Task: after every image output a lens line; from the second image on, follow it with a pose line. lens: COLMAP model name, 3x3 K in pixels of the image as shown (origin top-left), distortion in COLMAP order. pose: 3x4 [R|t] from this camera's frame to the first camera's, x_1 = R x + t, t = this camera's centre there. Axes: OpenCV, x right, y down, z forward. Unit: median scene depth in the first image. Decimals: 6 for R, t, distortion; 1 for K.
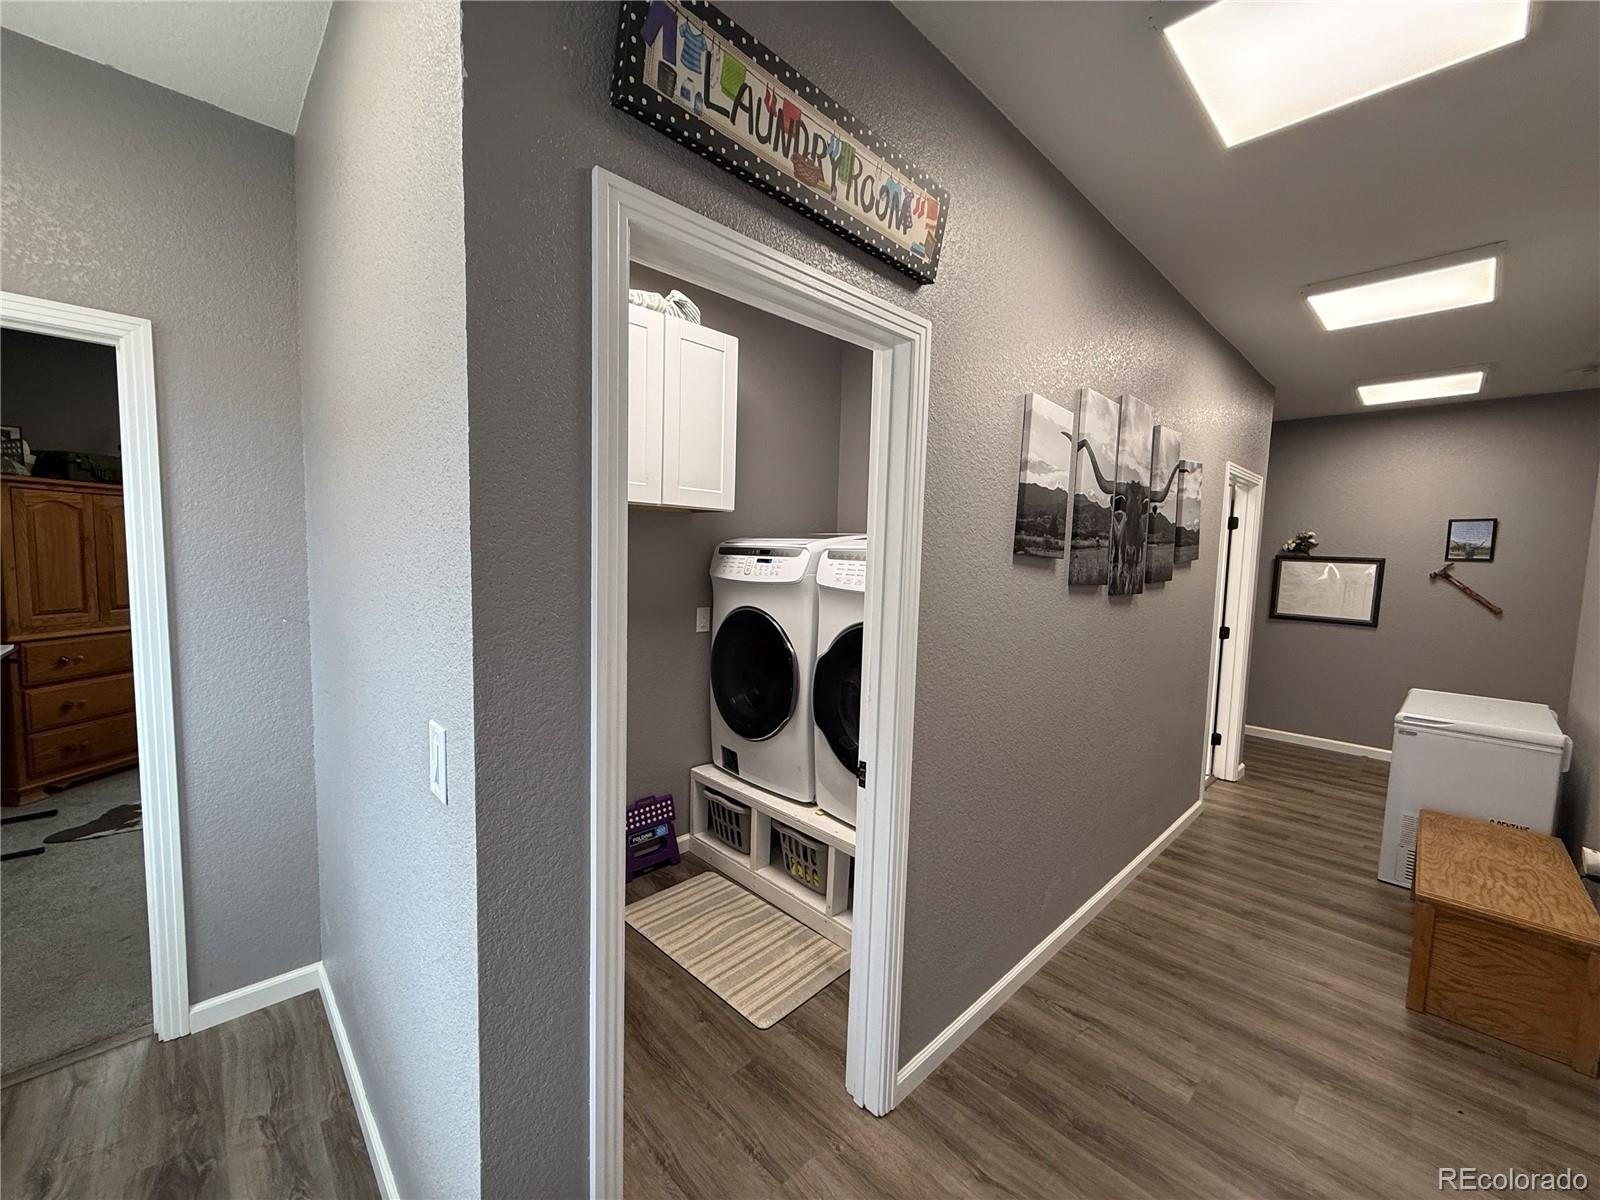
lens RADIAL K [[638.9, 0, 800.0], [0, 638.9, 600.0], [0, 0, 1]] dist [0.001761, 0.000176]
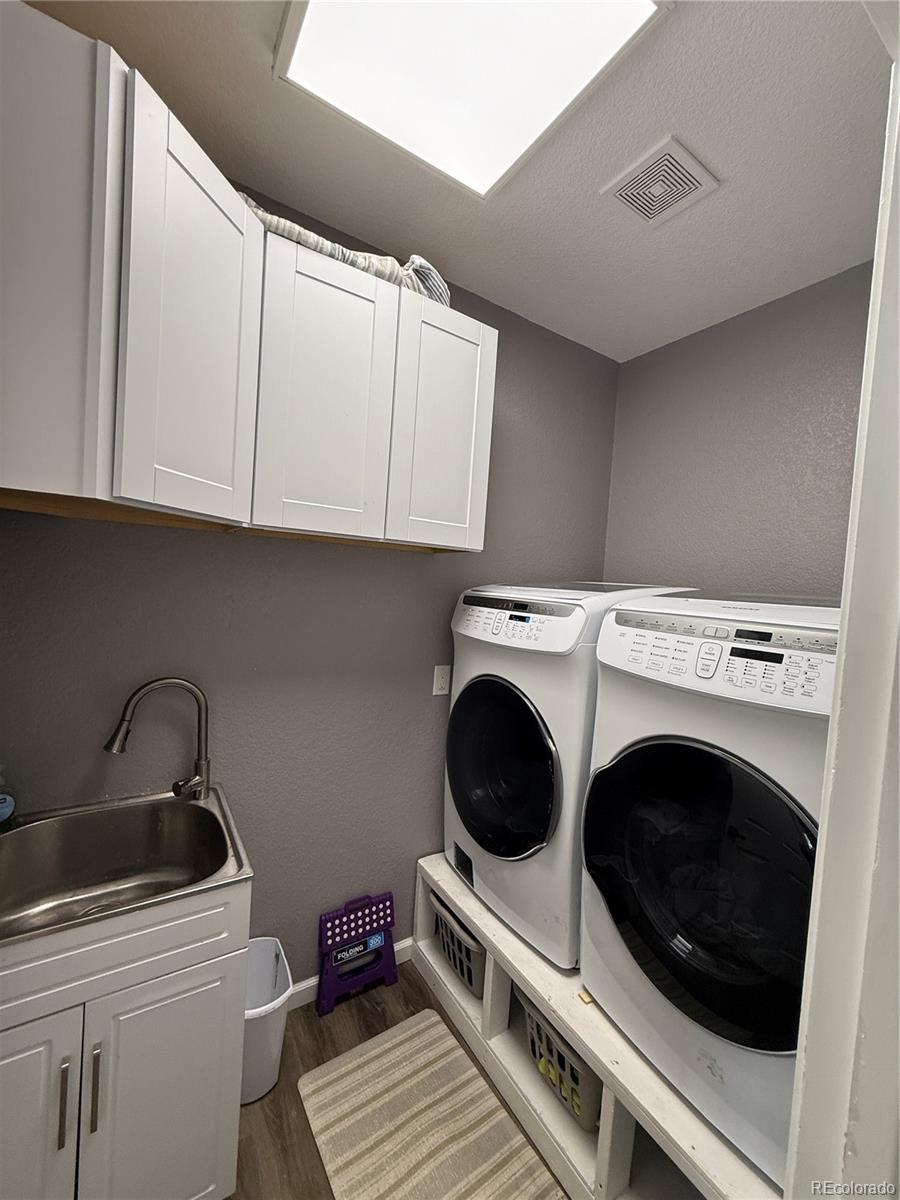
lens RADIAL K [[479.1, 0, 450.0], [0, 479.1, 600.0], [0, 0, 1]] dist [0.001761, 0.000176]
pose [[0.980955, 0.042453, -0.189541, -0.028507], [-0.051173, 0.997833, -0.041351, -0.052887], [0.187375, 0.050263, 0.981002, 0.415990]]
